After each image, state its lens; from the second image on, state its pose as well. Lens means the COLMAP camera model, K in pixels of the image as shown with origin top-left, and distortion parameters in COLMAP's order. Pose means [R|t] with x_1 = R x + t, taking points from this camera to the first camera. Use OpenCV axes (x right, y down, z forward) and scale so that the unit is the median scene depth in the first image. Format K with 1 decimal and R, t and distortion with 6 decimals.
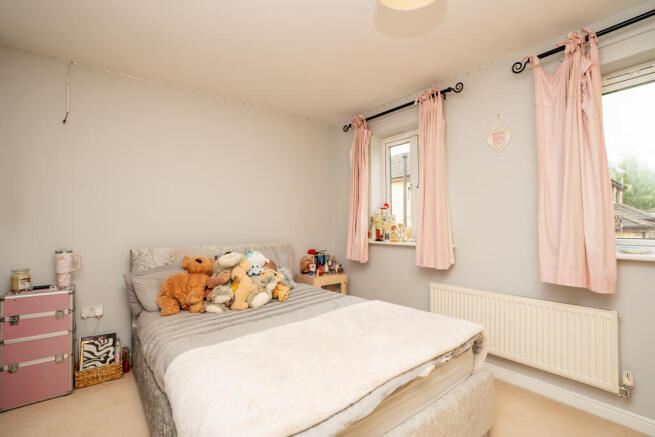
lens RADIAL K [[306.6, 0, 327.5], [0, 306.6, 218.5], [0, 0, 1]] dist [-0.000925, -0.000242]
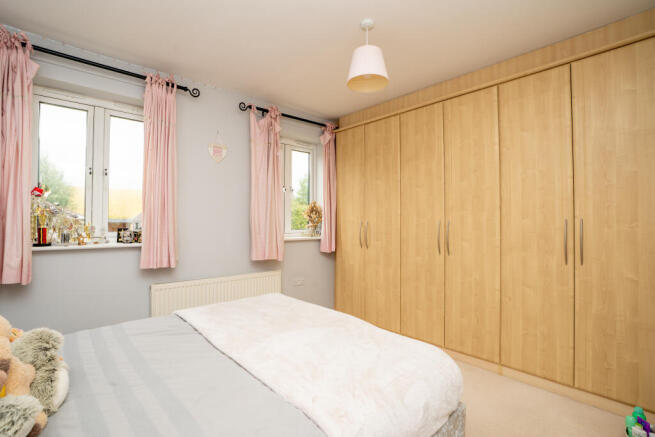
lens RADIAL K [[306.6, 0, 327.5], [0, 306.6, 218.5], [0, 0, 1]] dist [-0.000925, -0.000242]
pose [[-0.040823, 0.002102, 0.999164, -0.634891], [-0.033186, 0.999443, -0.003459, -0.002666], [-0.998615, -0.033299, -0.040731, 0.556454]]
